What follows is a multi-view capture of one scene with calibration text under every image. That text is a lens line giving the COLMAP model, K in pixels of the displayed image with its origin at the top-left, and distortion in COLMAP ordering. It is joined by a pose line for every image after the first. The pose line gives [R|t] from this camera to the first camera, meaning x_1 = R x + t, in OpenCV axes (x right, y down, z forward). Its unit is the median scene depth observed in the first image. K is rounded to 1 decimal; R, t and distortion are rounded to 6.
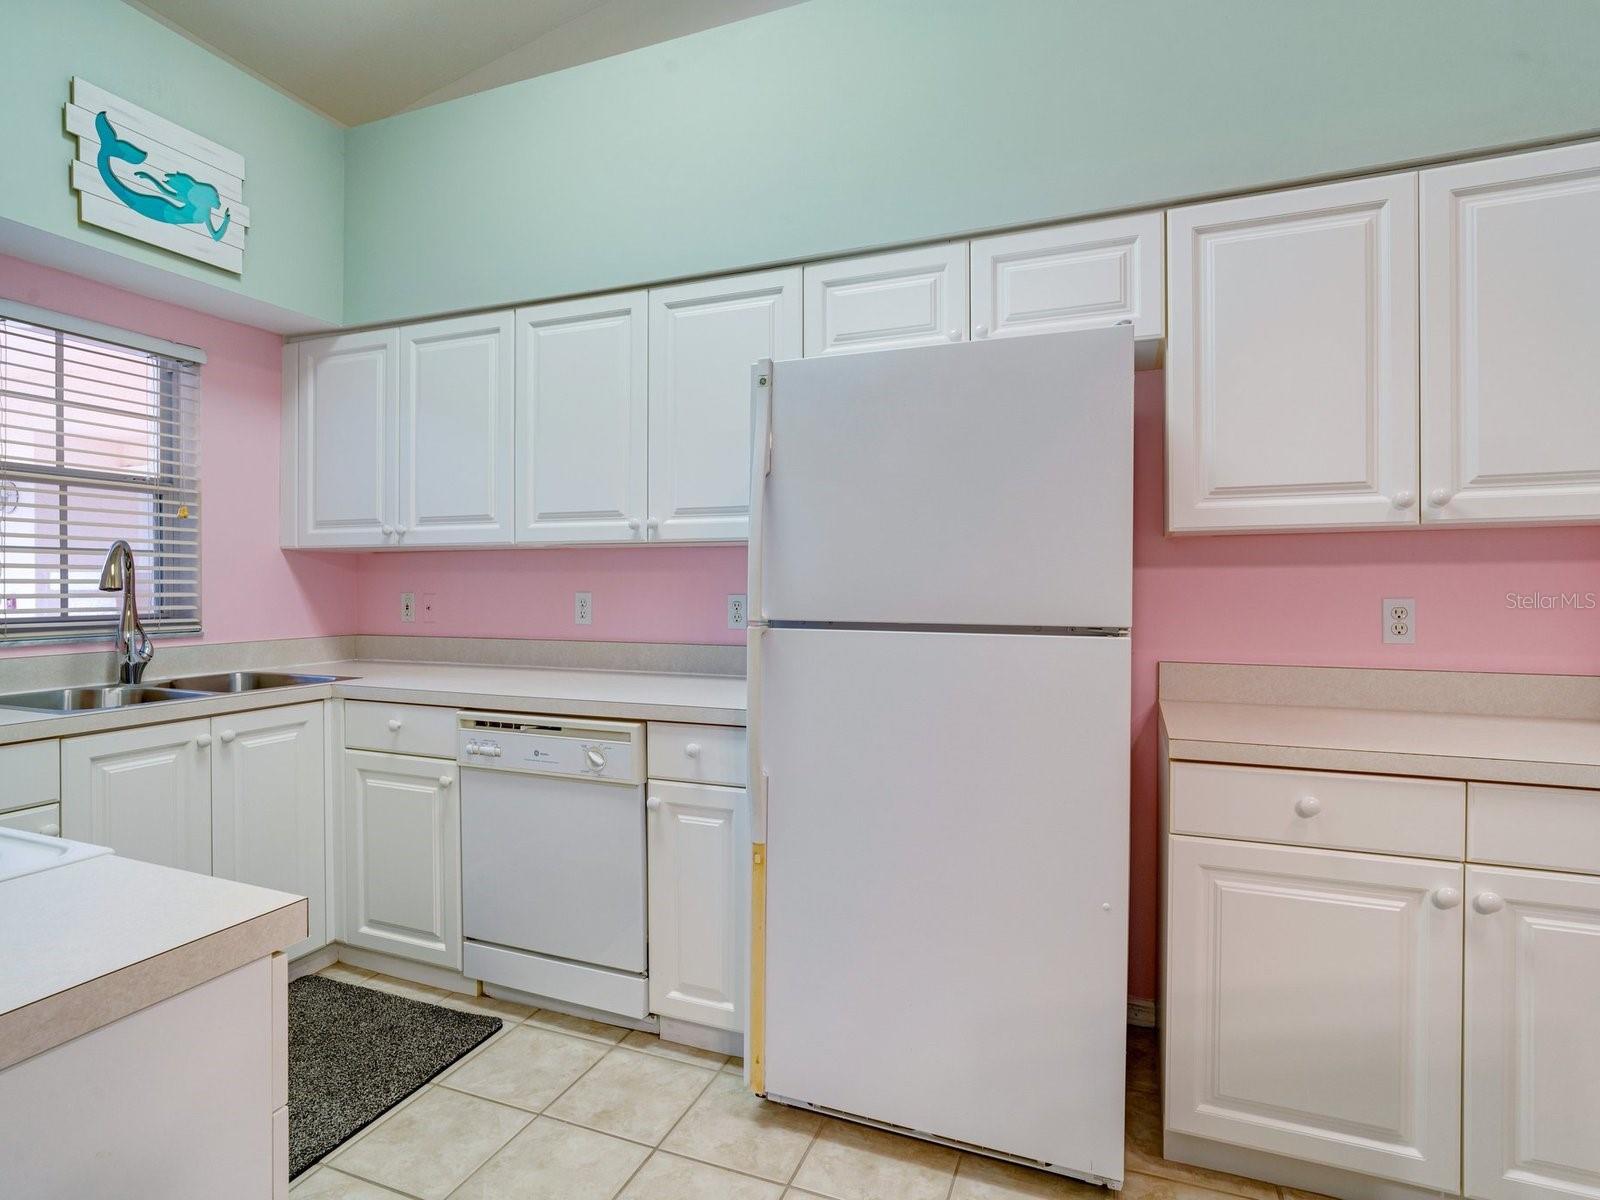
lens RADIAL K [[837.6, 0, 789.8], [0, 837.6, 584.9], [0, 0, 1]] dist [-0.004956, 0.001242]
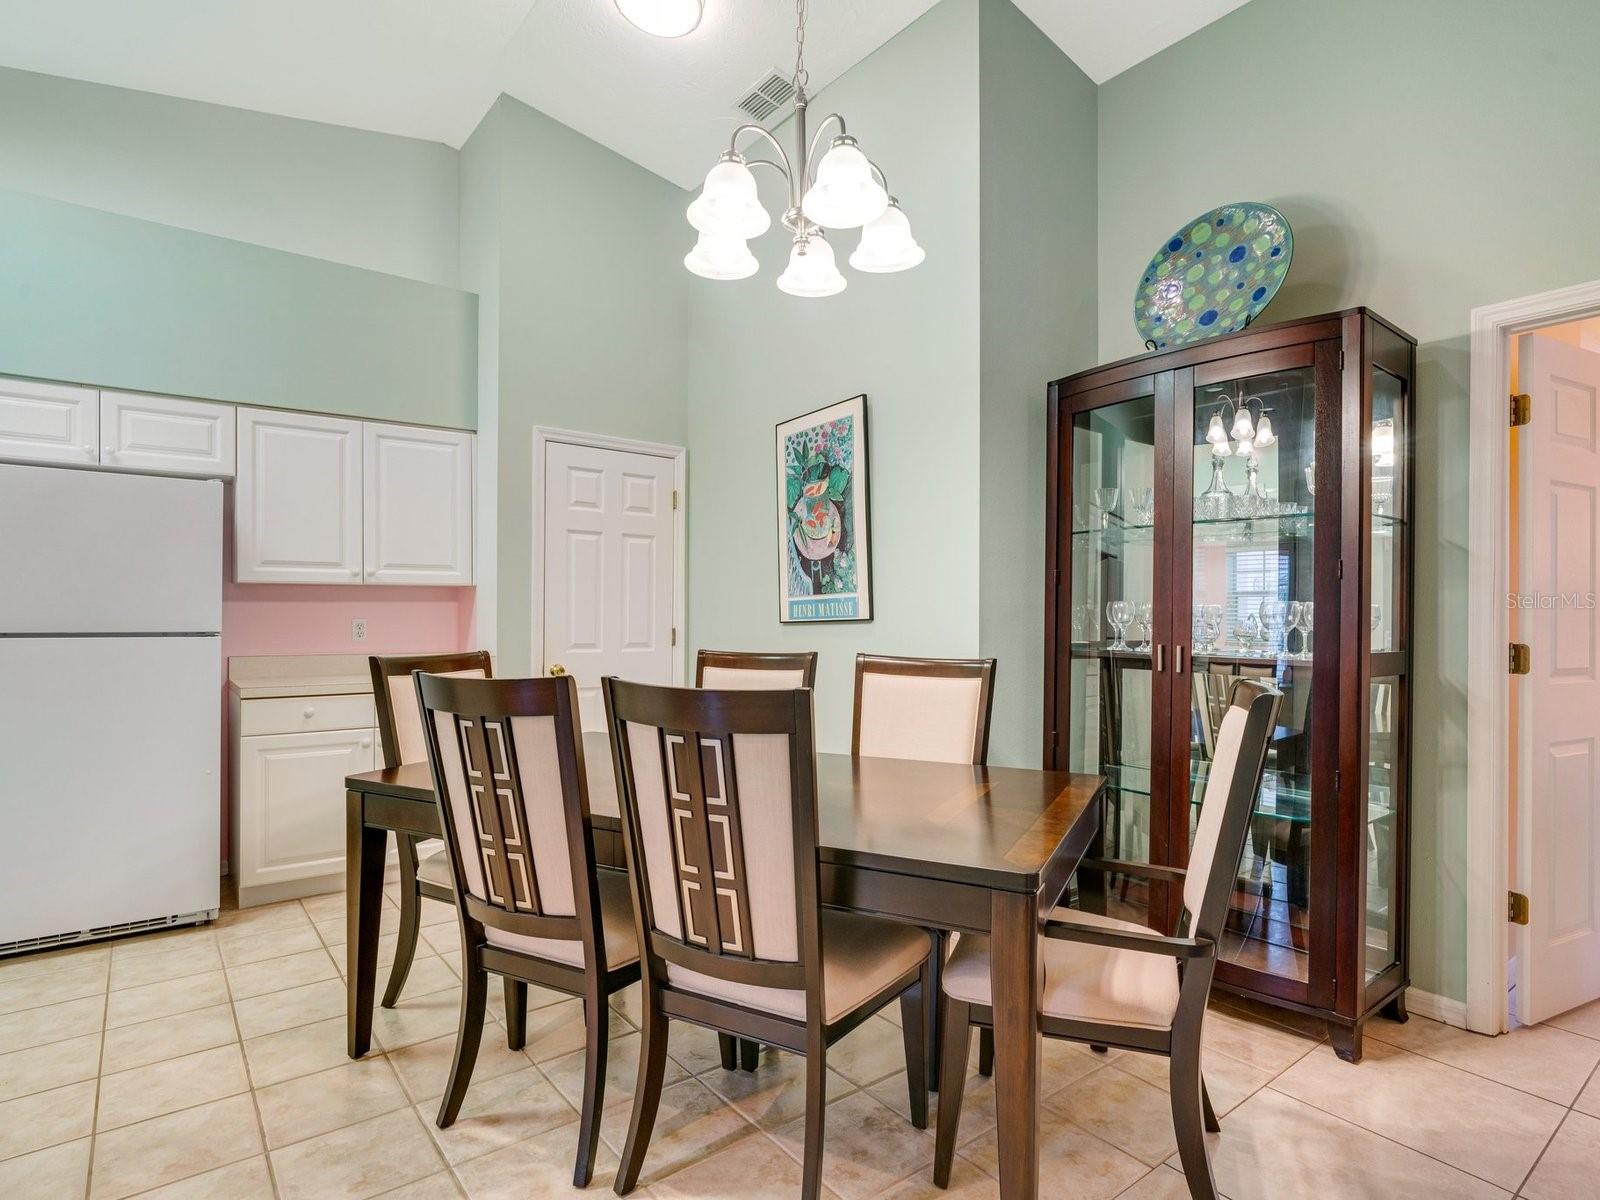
lens RADIAL K [[854.7, 0, 801.1], [0, 854.7, 616.7], [0, 0, 1]] dist [-0.004656, 0.000410]
pose [[0.506429, -0.000524, 0.862281, -0.427640], [0.000972, 1.000000, 0.000037, 0.010616], [-0.862281, 0.000819, 0.506429, -0.808767]]
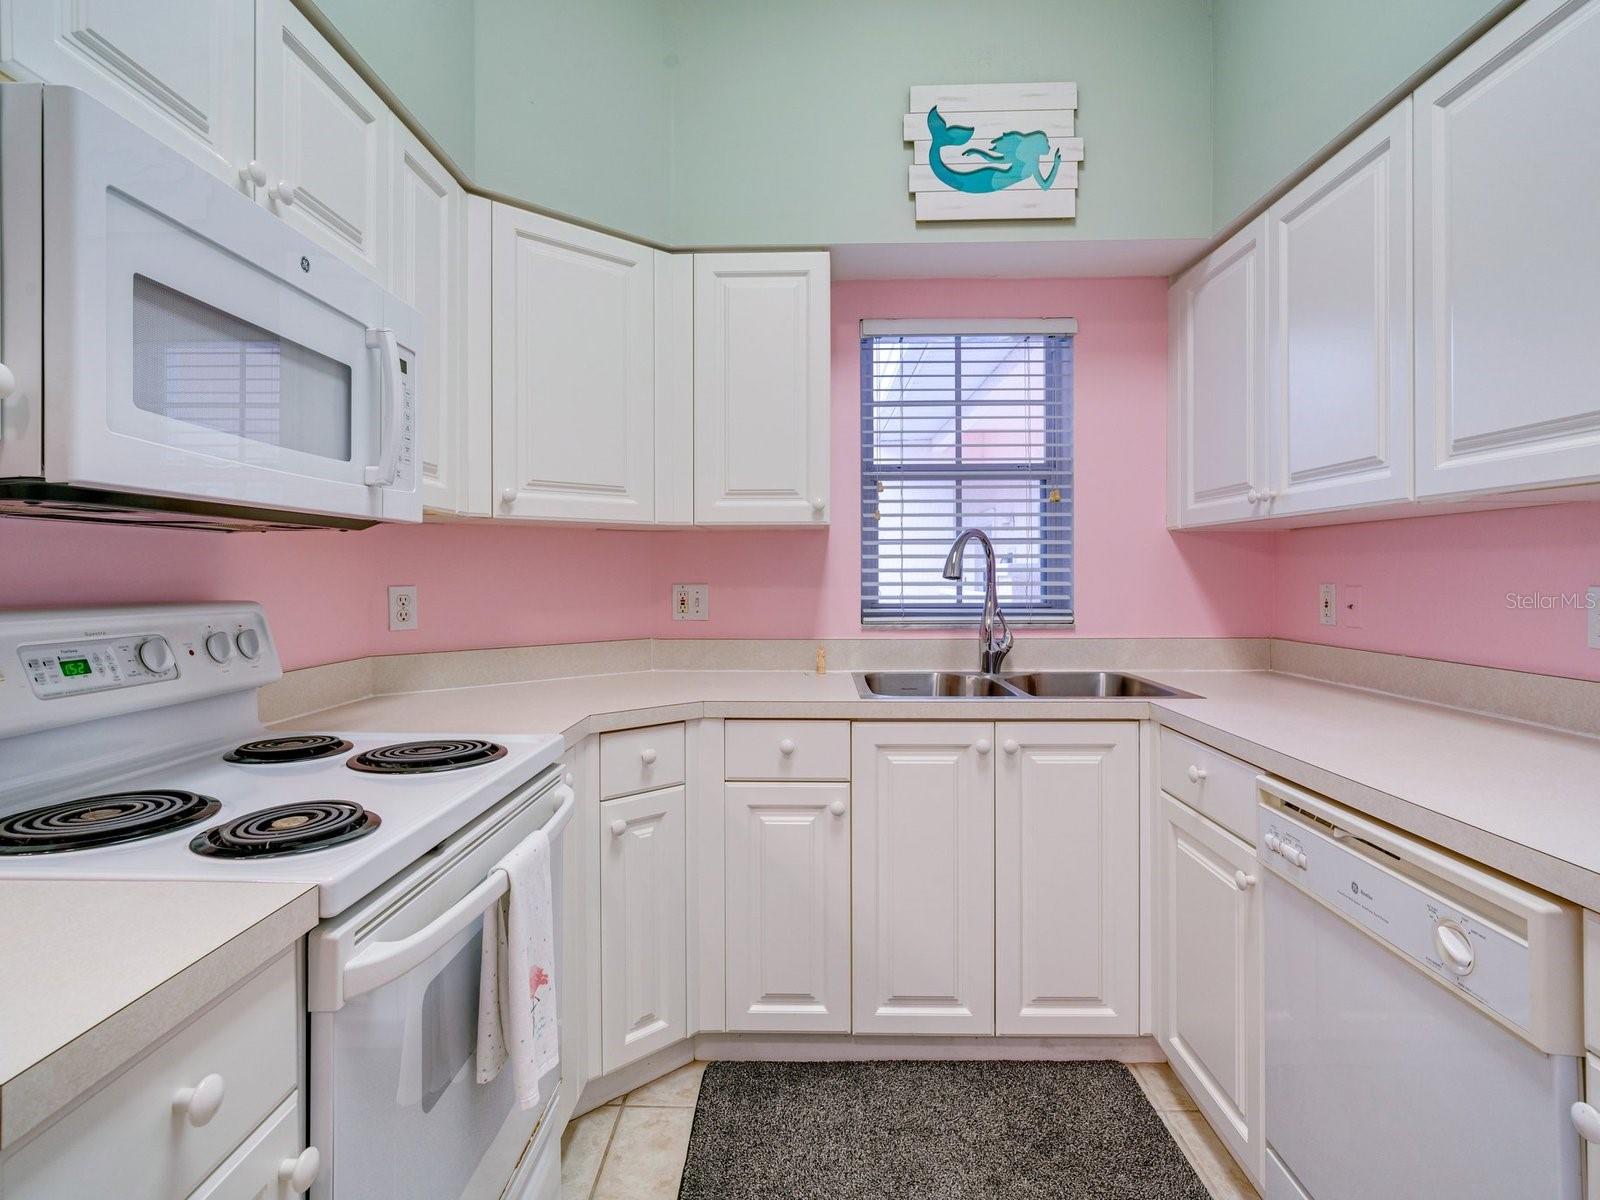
lens RADIAL K [[846.4, 0, 795.2], [0, 846.4, 573.4], [0, 0, 1]] dist [-0.013495, 0.002190]
pose [[0.348454, -0.001420, -0.937325, 0.069226], [0.002770, 0.999996, -0.000485, -0.000015], [0.937322, -0.002428, 0.348456, 0.434223]]
